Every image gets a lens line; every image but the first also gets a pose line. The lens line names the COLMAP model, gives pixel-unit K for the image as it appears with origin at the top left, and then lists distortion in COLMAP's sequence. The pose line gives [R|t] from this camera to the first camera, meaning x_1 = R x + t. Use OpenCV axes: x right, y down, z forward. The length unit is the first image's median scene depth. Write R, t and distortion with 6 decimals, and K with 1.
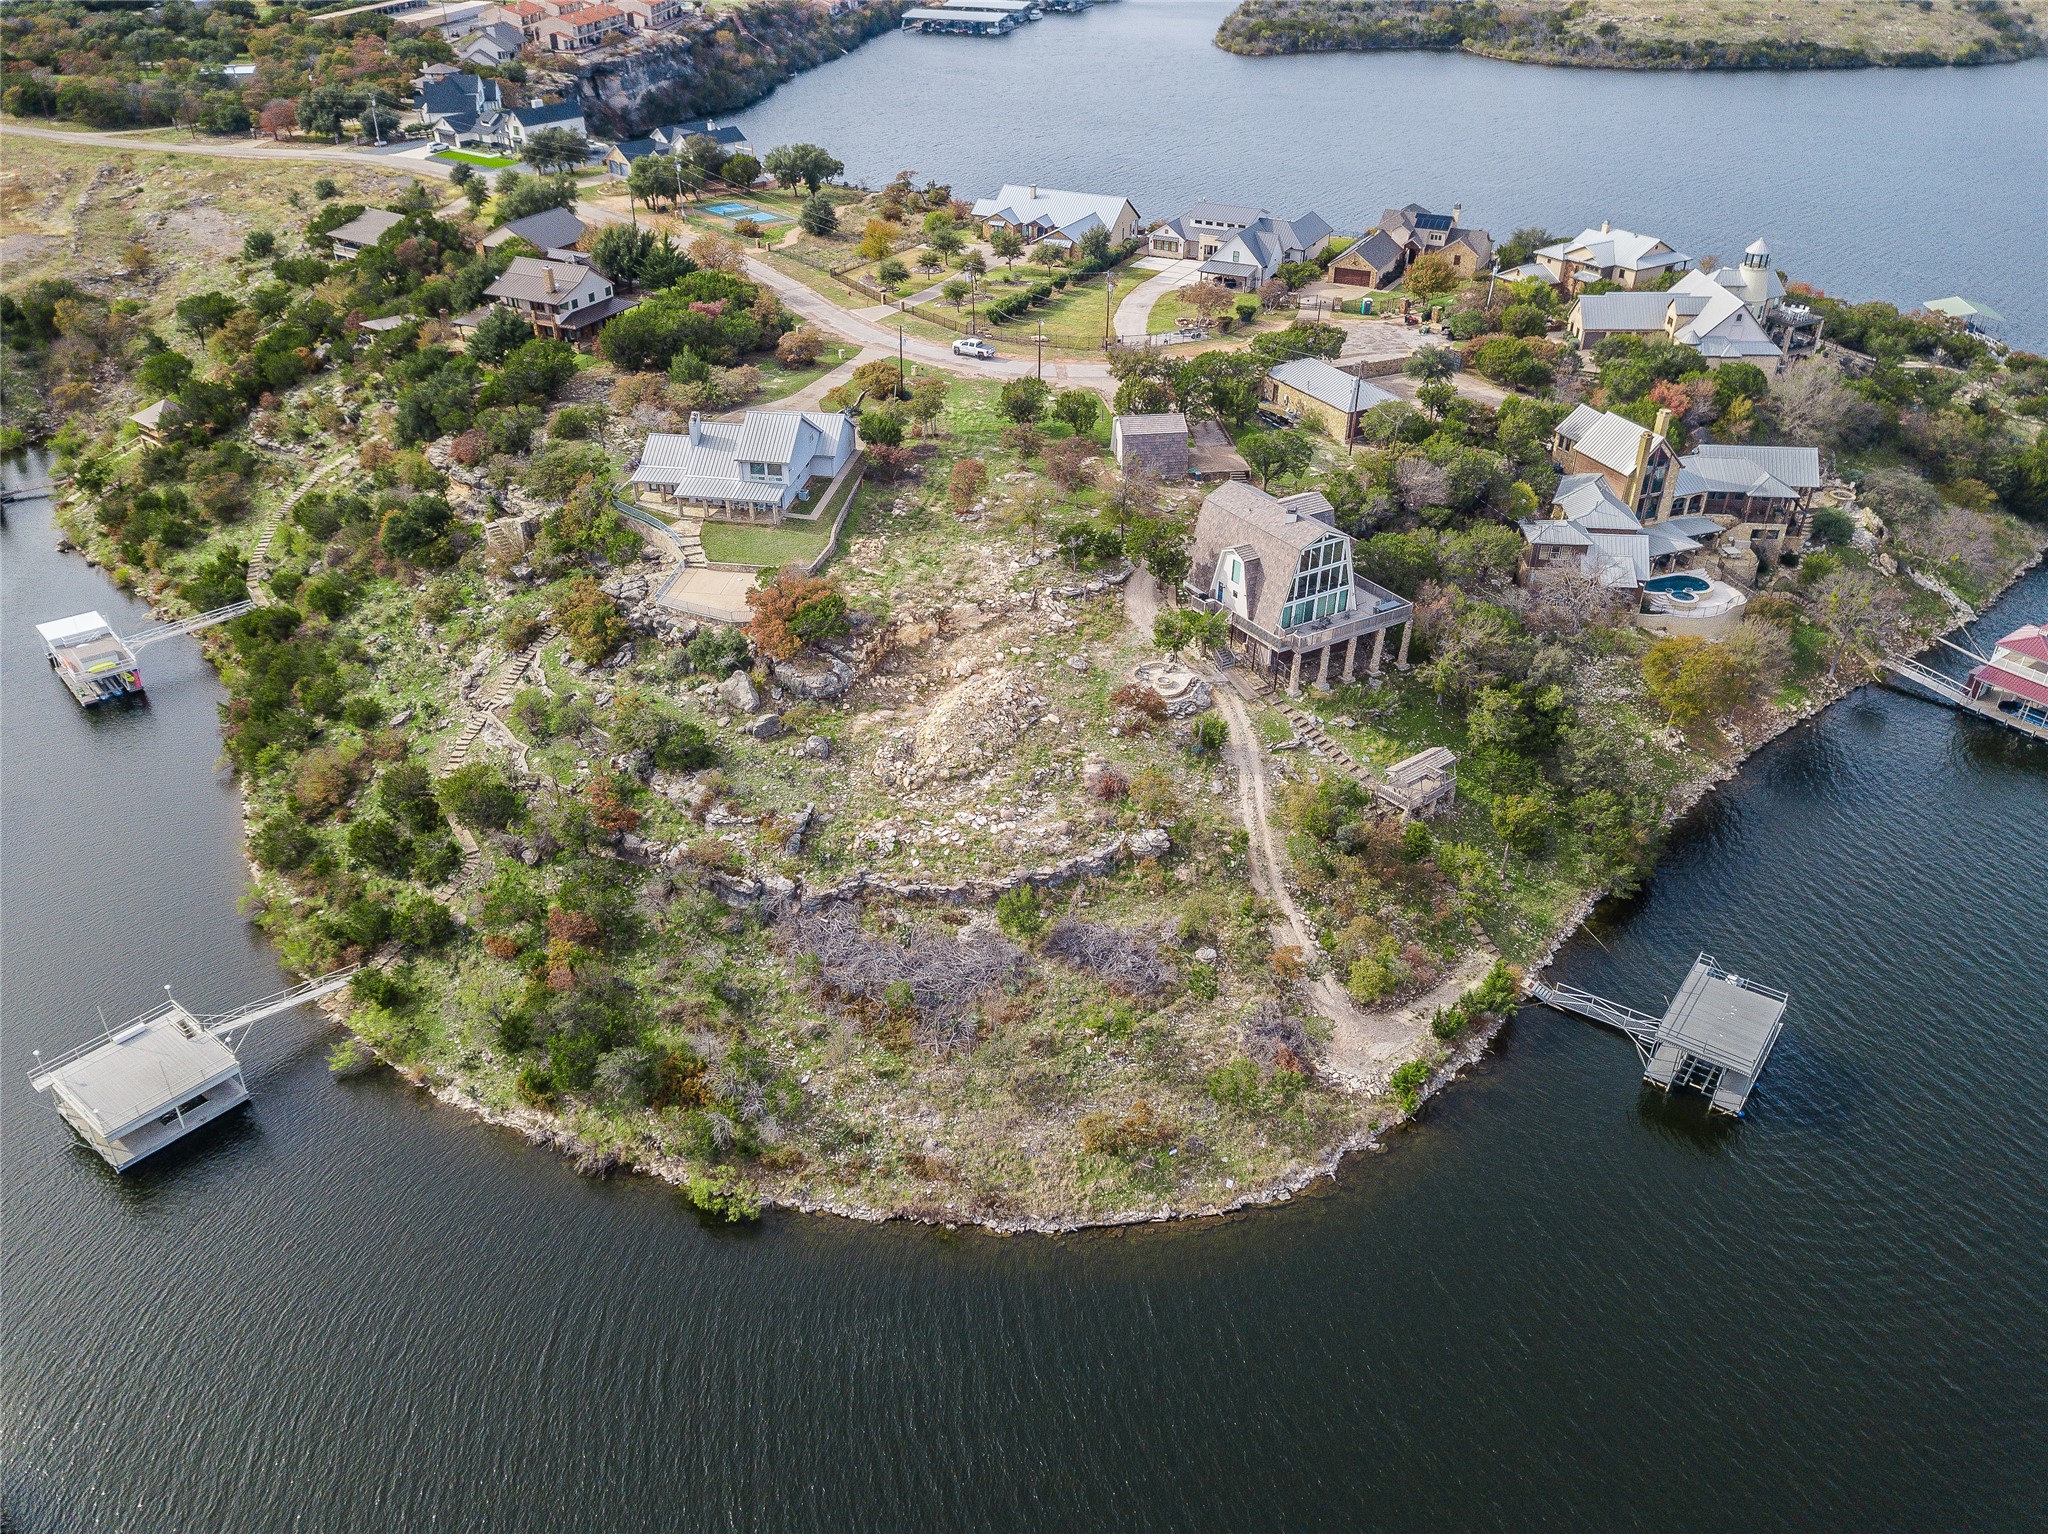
lens RADIAL K [[1555.0, 0, 1021.5], [0, 1555.0, 764.9], [0, 0, 1]] dist [0.008432, -0.001406]
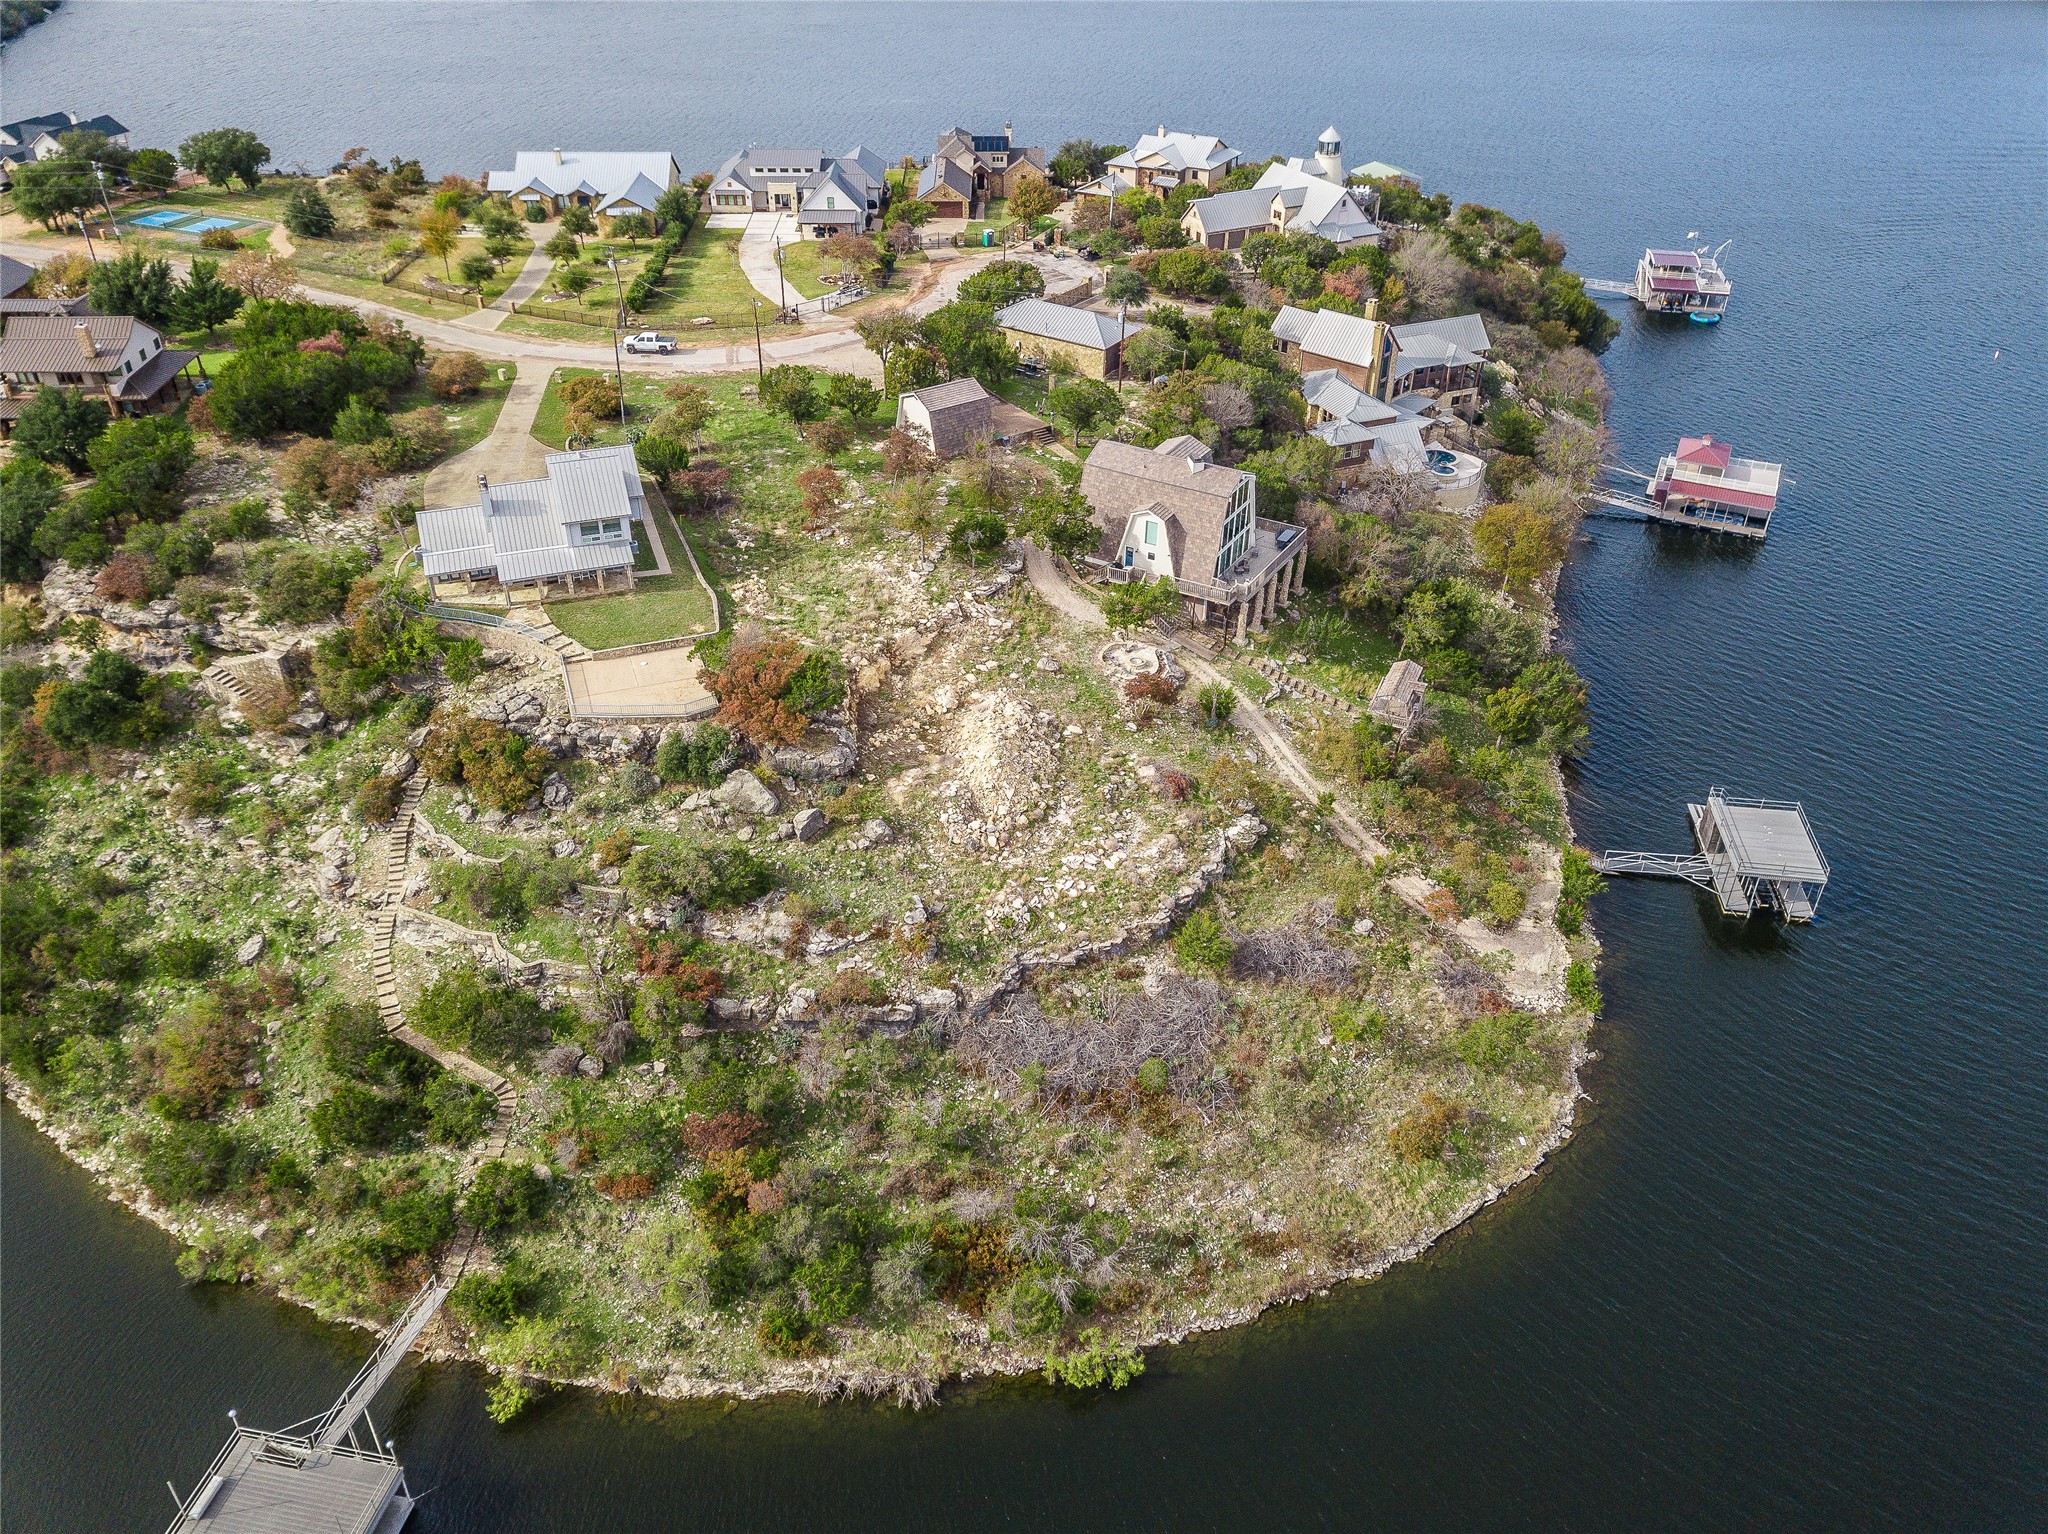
lens RADIAL K [[1555.0, 0, 1021.5], [0, 1555.0, 764.9], [0, 0, 1]] dist [0.008432, -0.001406]
pose [[0.881919, -0.262060, 0.391847, -0.305392], [0.244867, 0.964966, 0.094238, -0.085487], [-0.402815, 0.012840, 0.915191, 0.143188]]
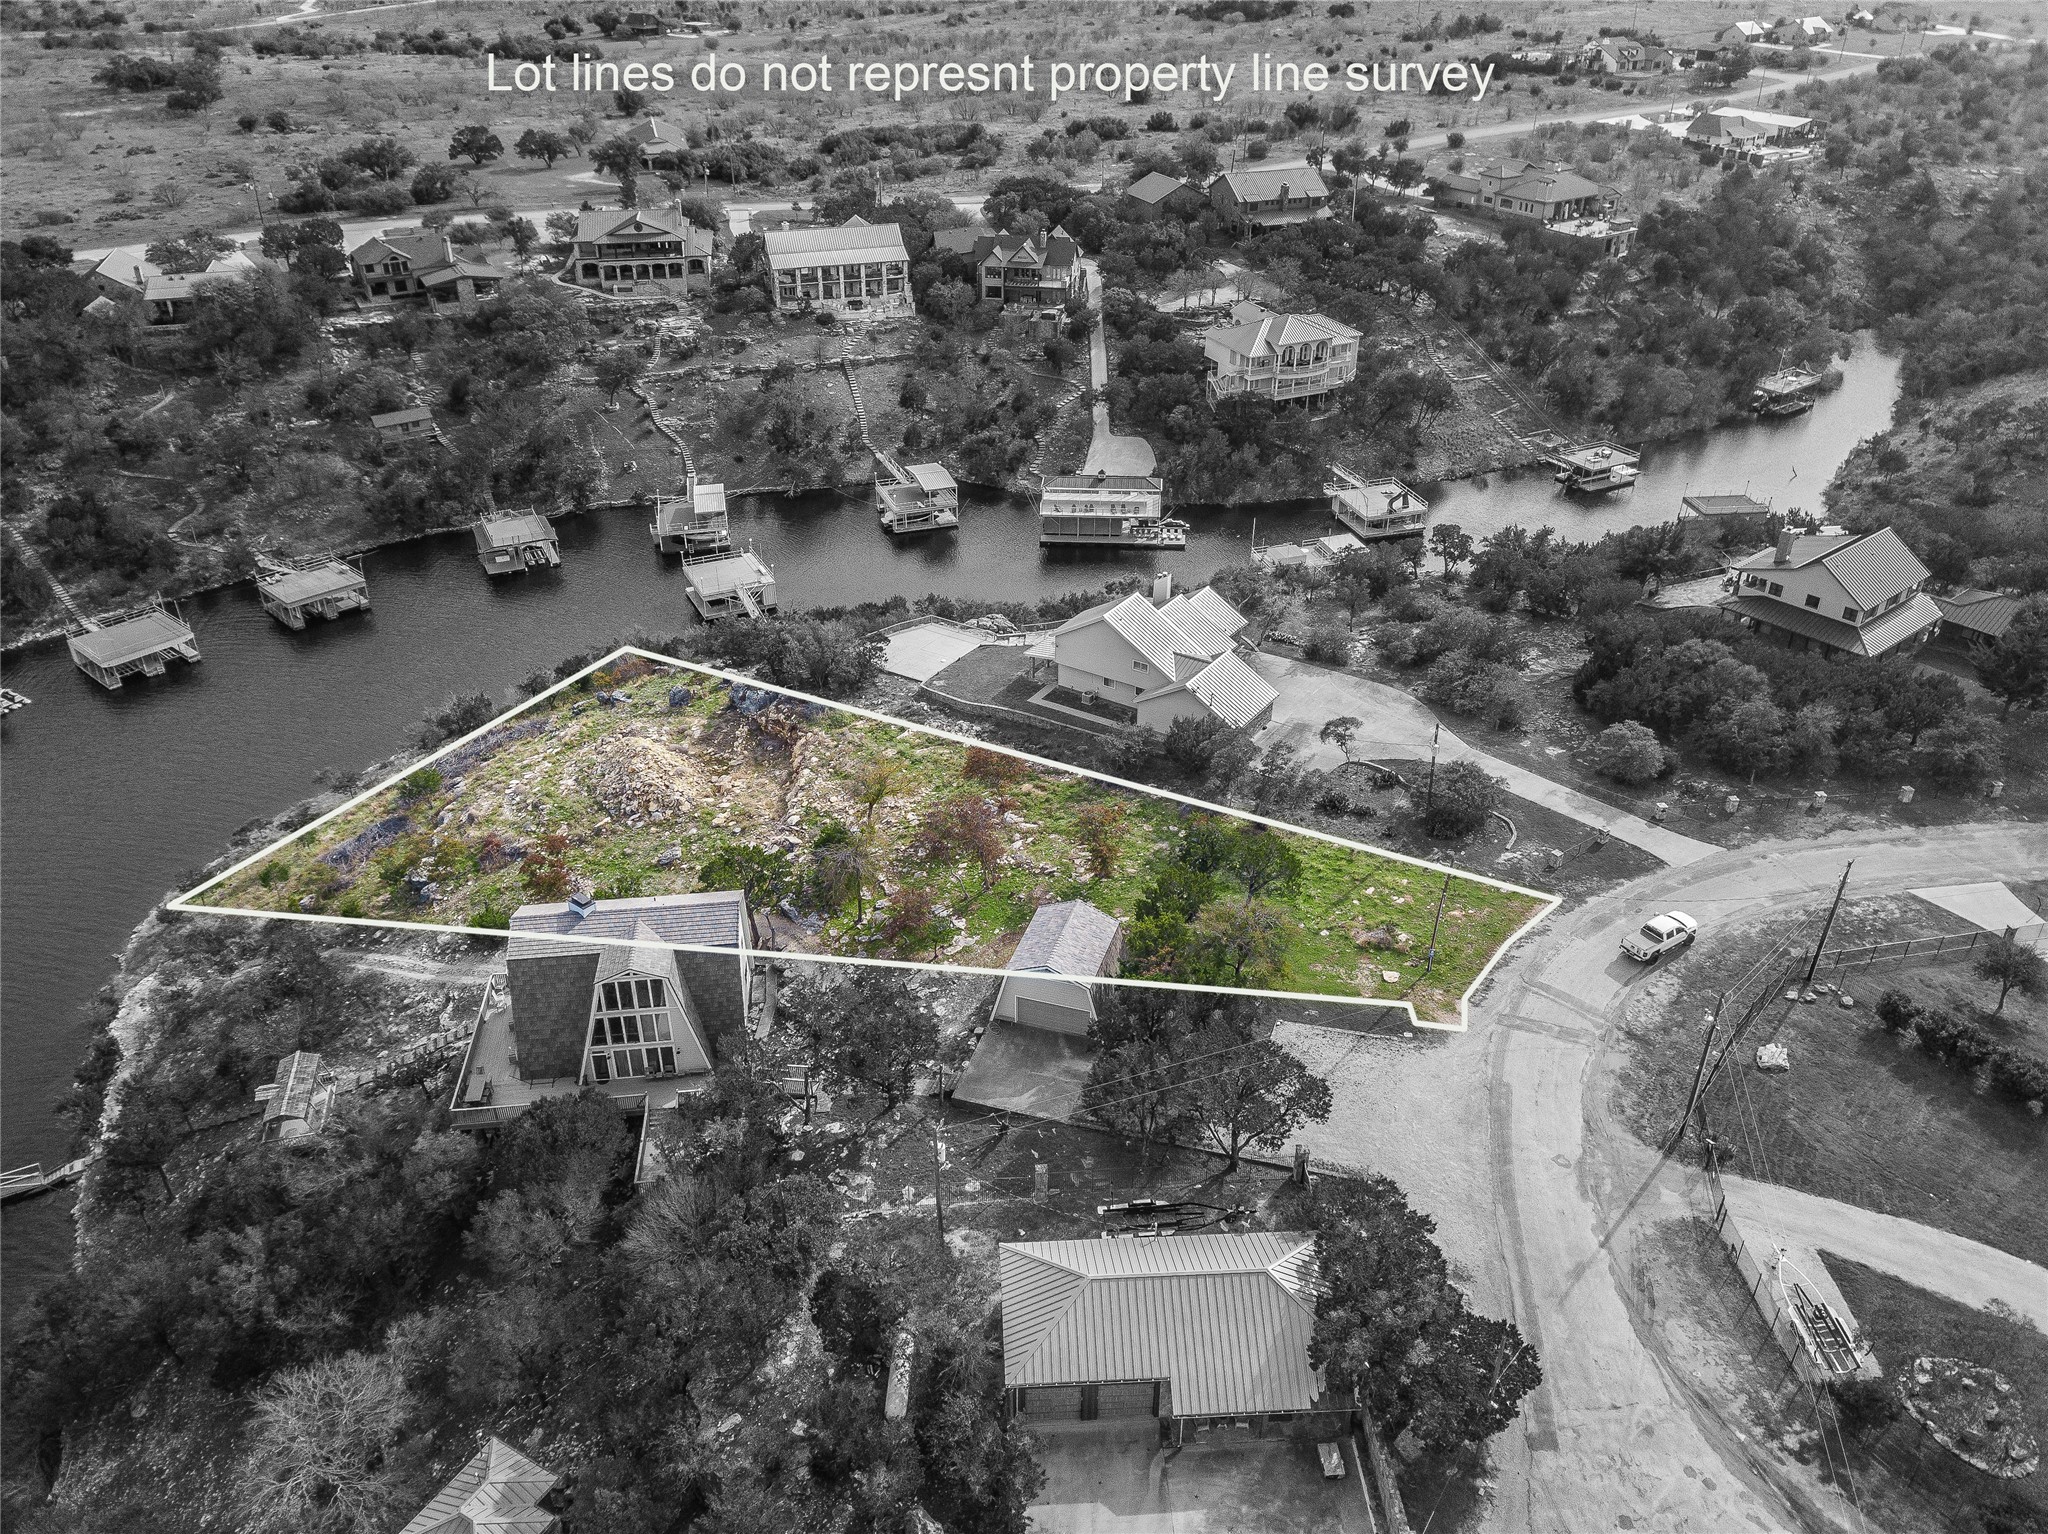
lens RADIAL K [[1563.6, 0, 1024.0], [0, 1563.6, 767.0], [0, 0, 1]] dist [0.011519, -0.005918]
pose [[-0.424814, 0.461809, -0.778631, 0.527601], [-0.475210, 0.618311, 0.625993, -0.637617], [0.770525, 0.635944, -0.043210, 1.000271]]
